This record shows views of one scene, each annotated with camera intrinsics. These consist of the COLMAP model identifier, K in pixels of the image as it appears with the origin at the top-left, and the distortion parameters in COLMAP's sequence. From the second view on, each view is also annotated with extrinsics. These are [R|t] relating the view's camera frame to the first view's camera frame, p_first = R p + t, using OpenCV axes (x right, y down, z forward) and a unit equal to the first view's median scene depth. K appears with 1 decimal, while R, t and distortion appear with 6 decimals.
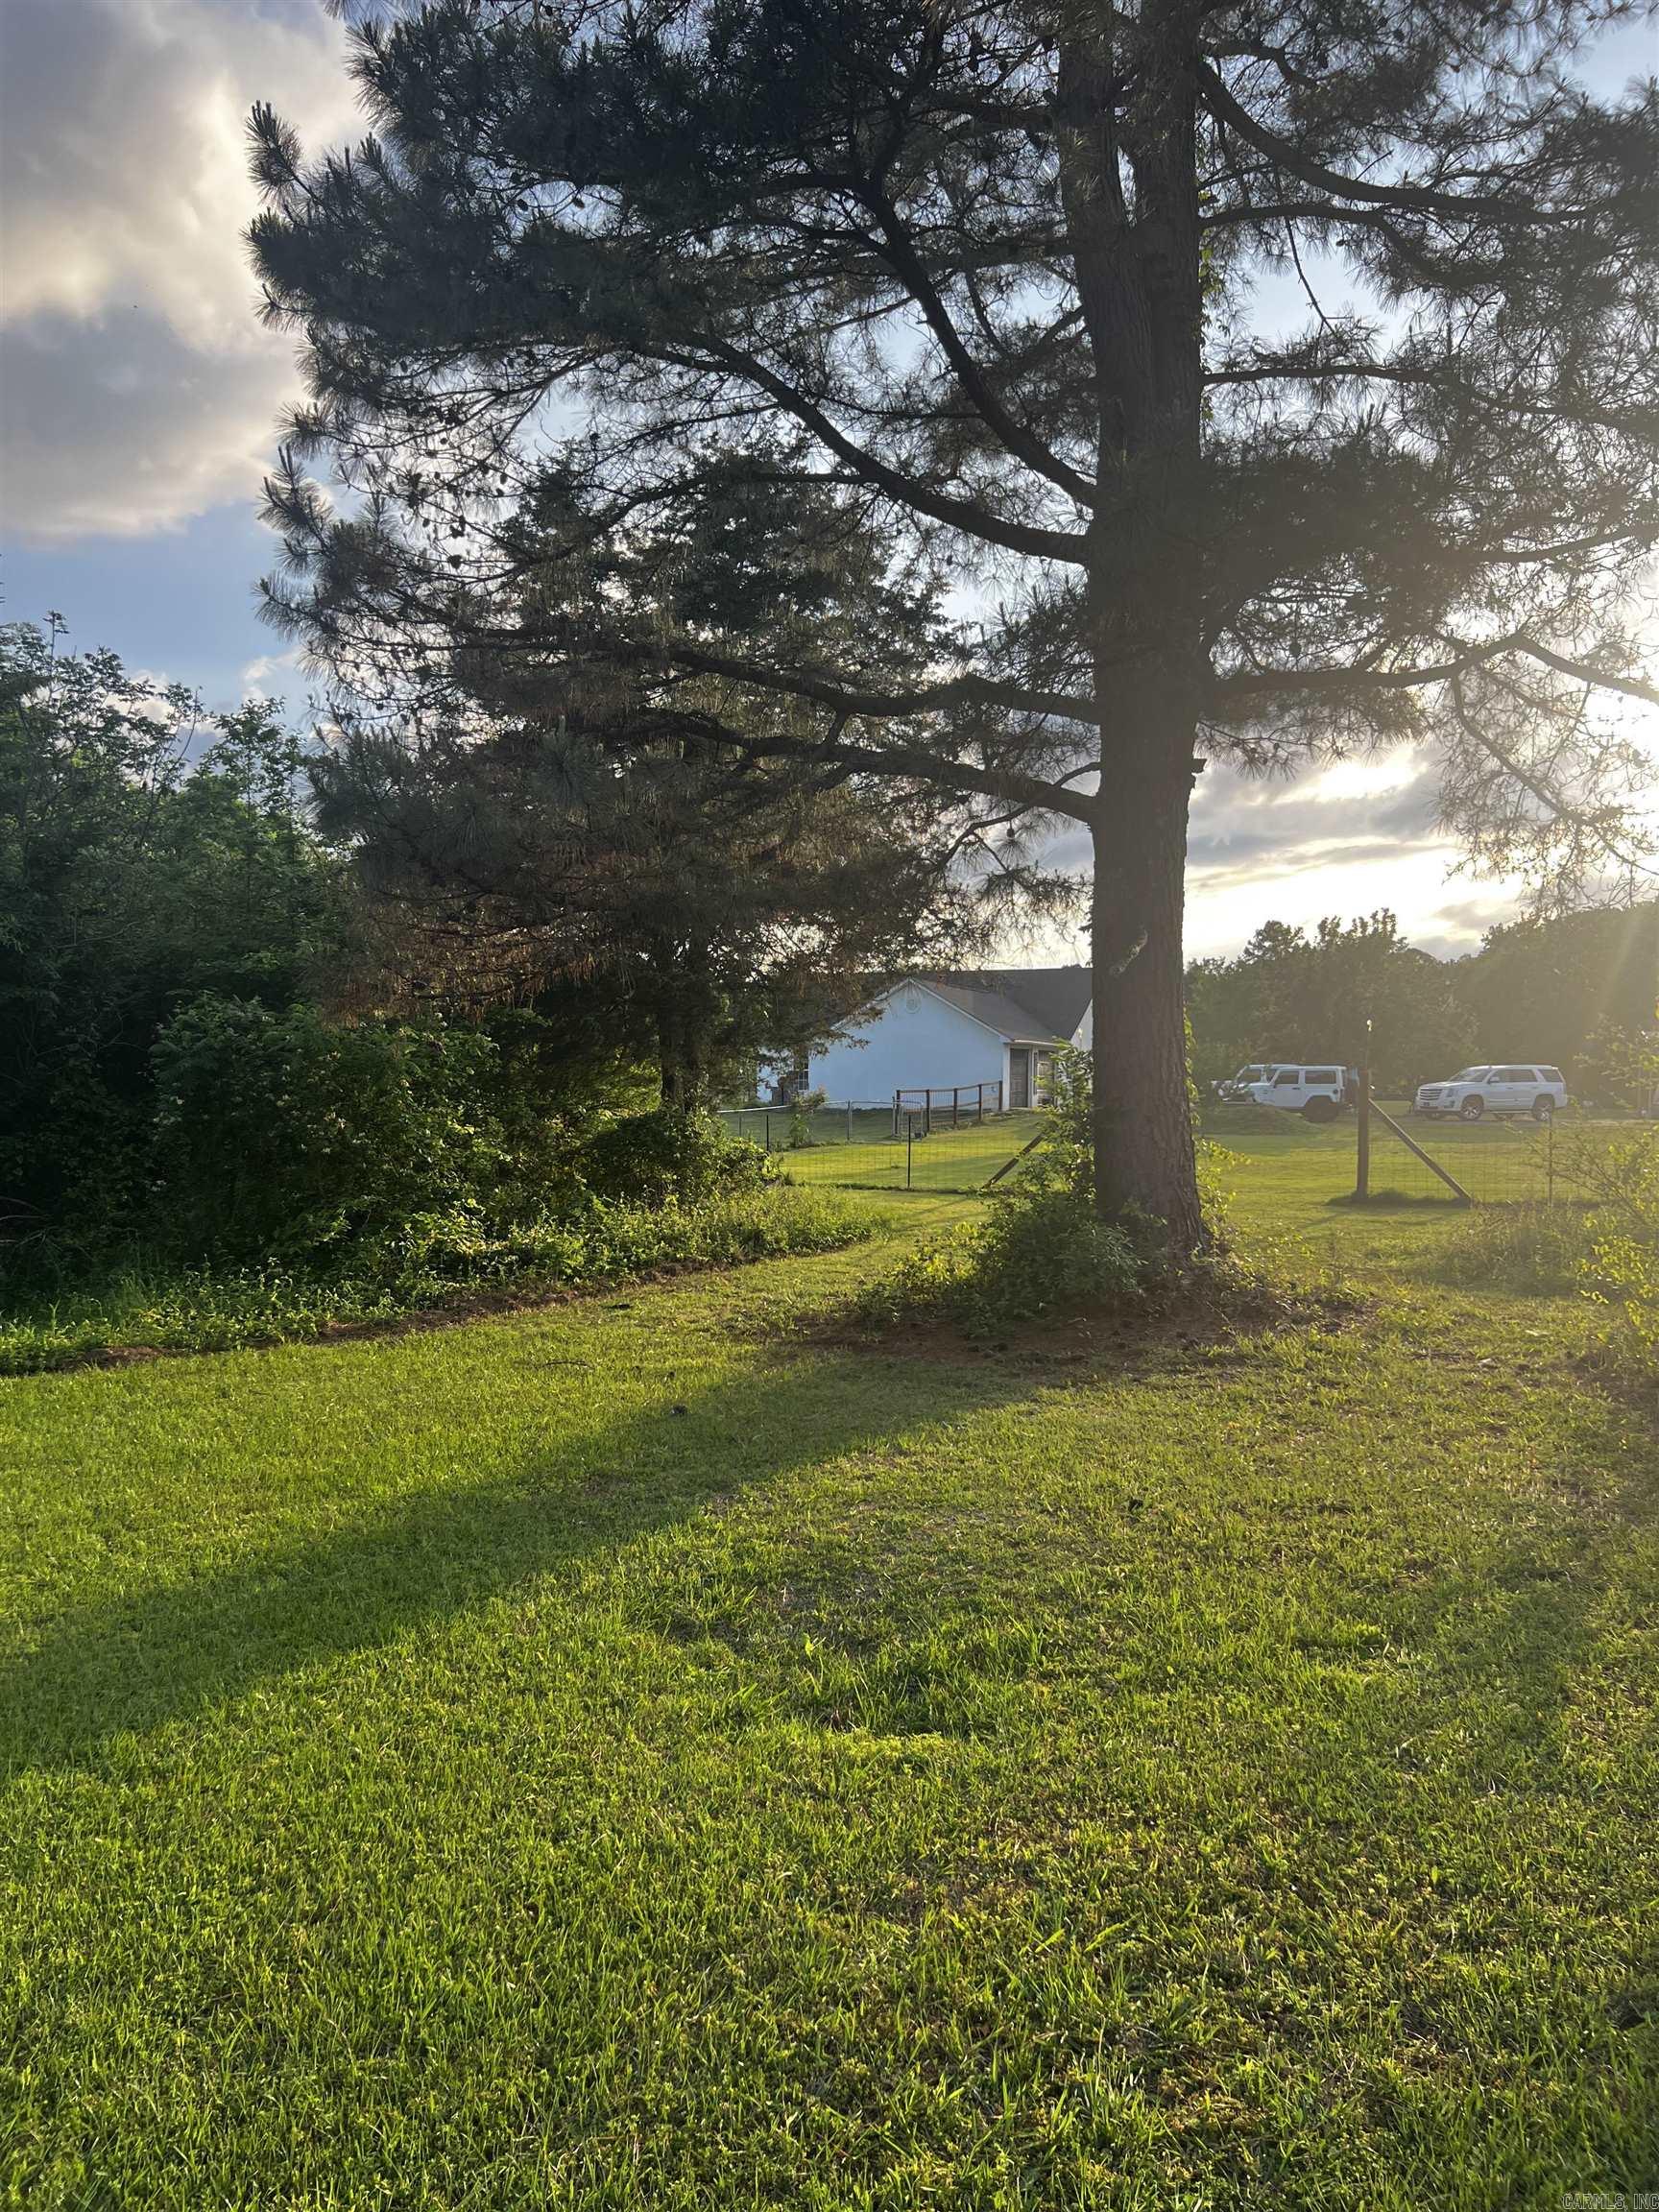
lens RADIAL K [[1696.0, 0, 829.5], [0, 1696.0, 1106.0], [0, 0, 1]] dist [0.028719, -0.004609]
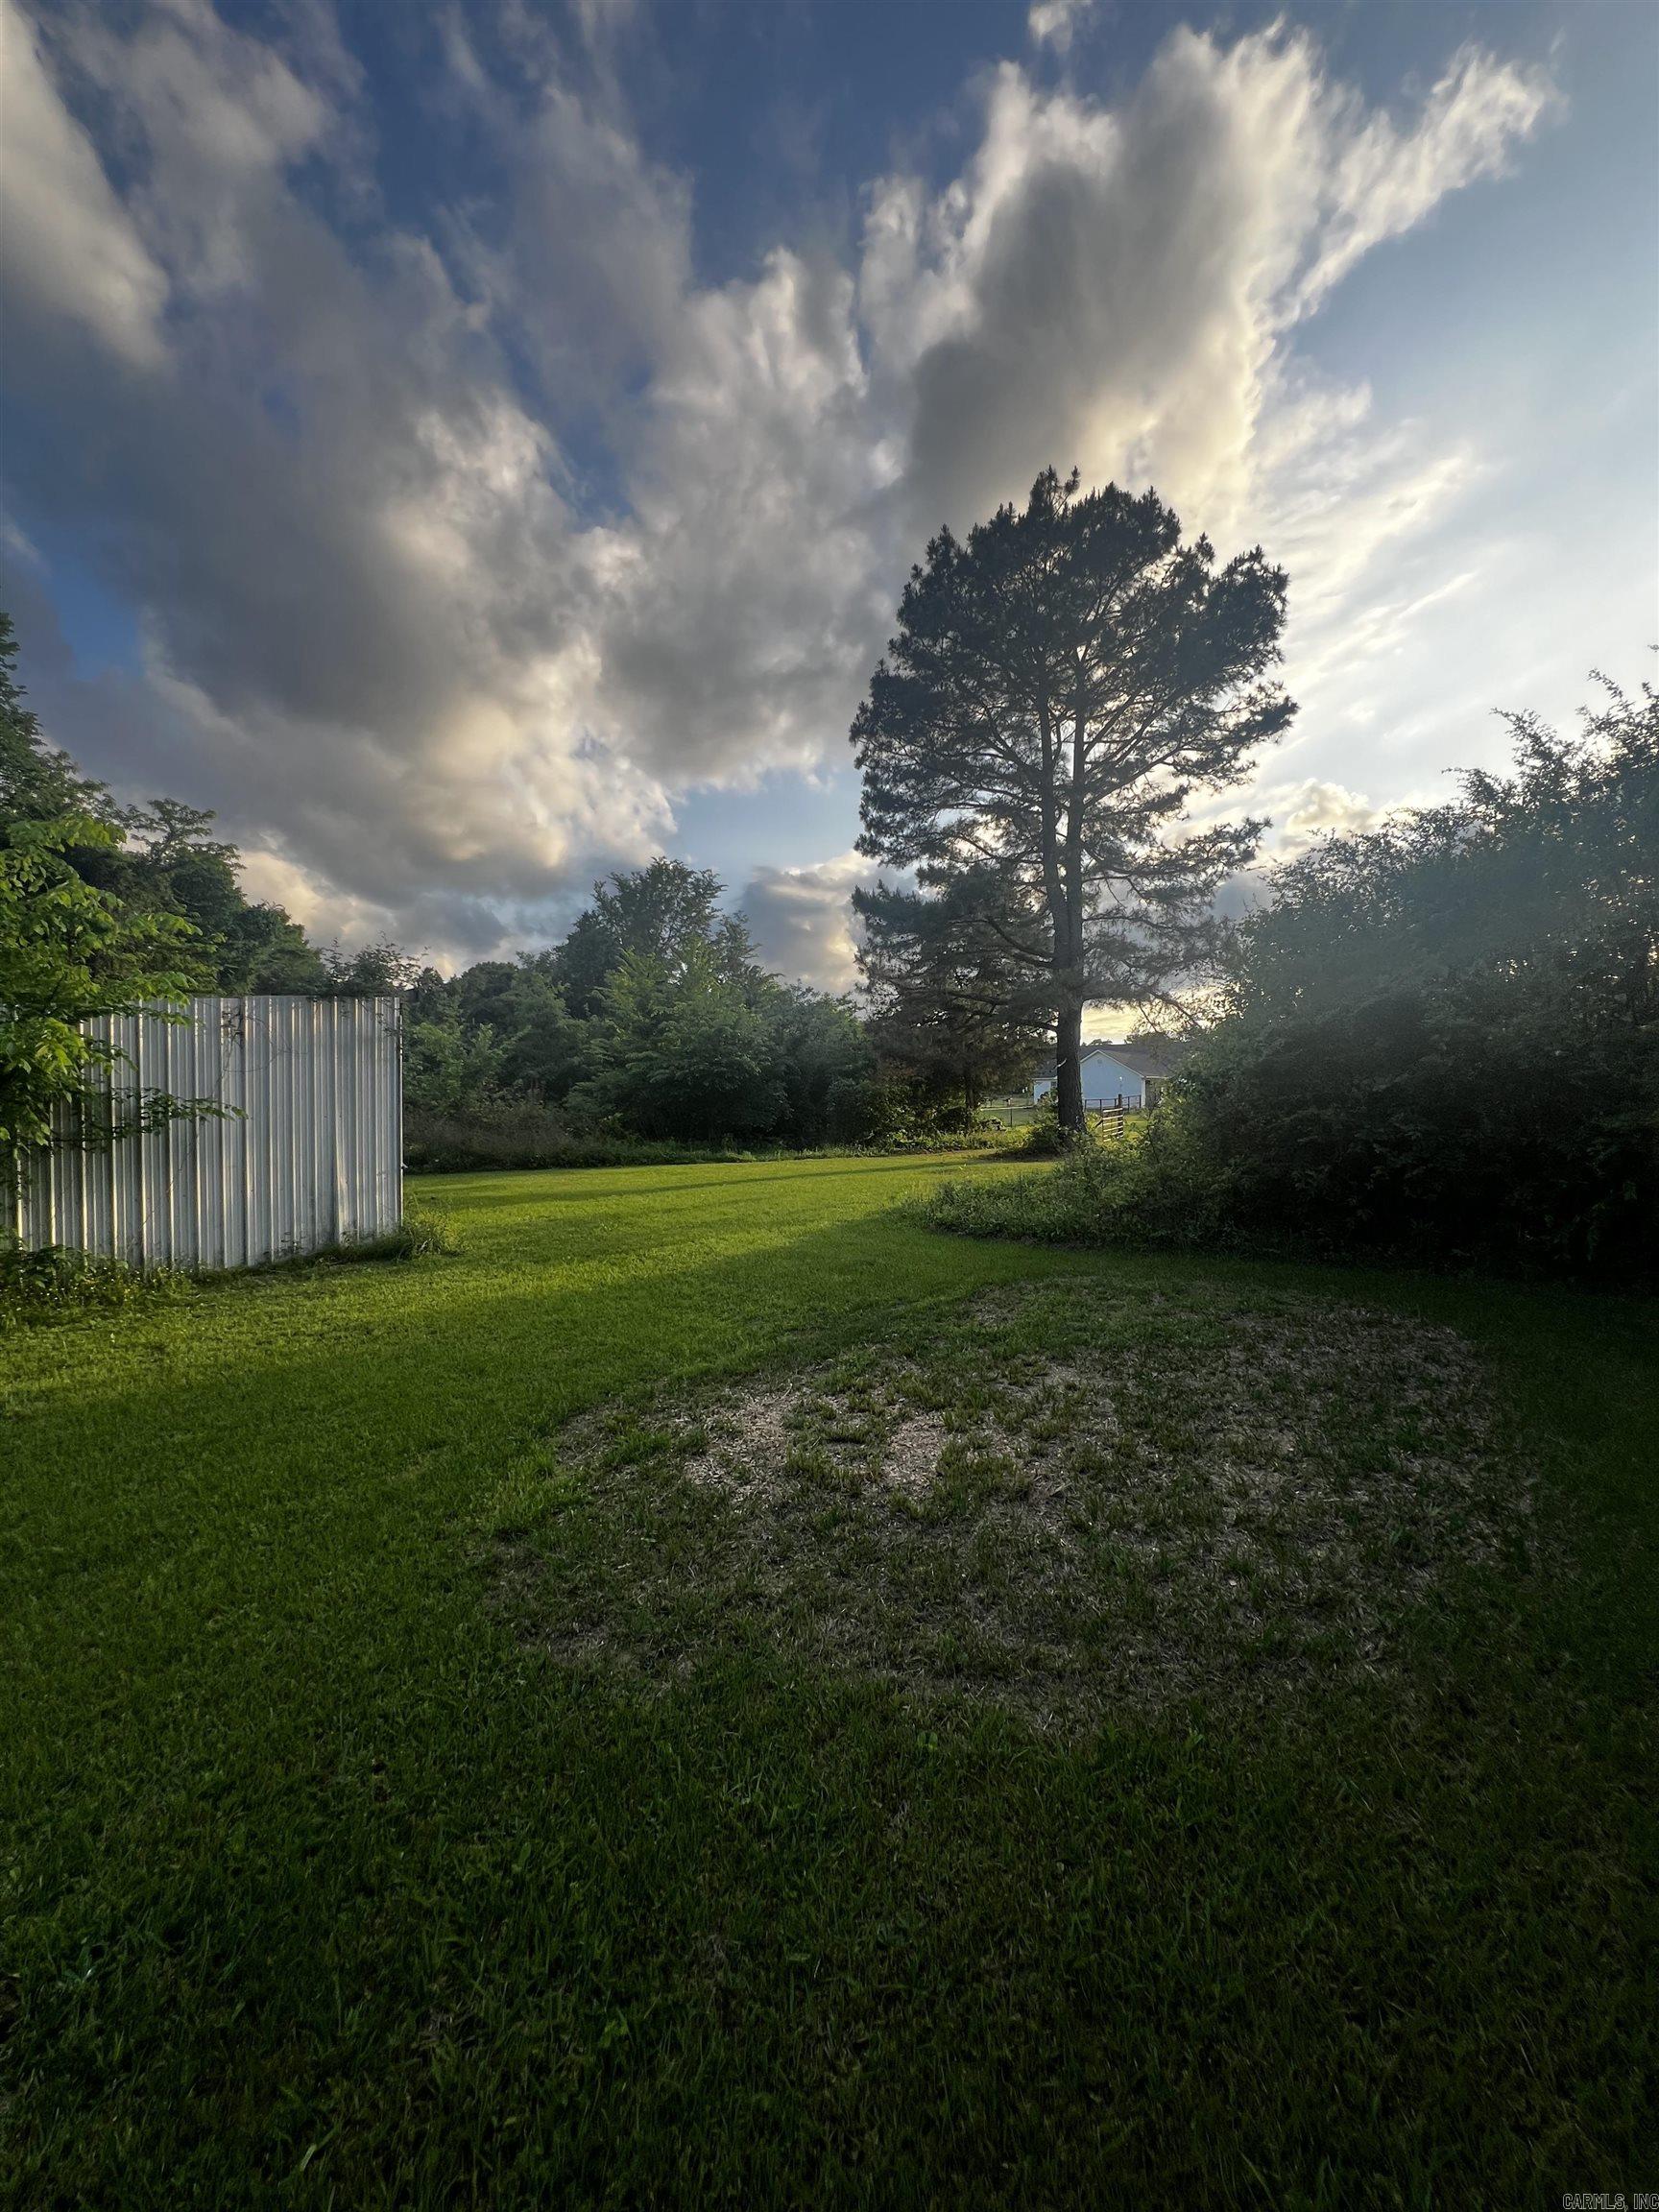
lens RADIAL K [[893.3, 0, 829.5], [0, 893.3, 1106.0], [0, 0, 1]] dist [0.003525, 0.000453]
pose [[0.952379, -0.004747, -0.304879, 0.264372], [0.002468, 0.999966, -0.007862, 0.018126], [0.304906, 0.006735, 0.952359, -1.052931]]
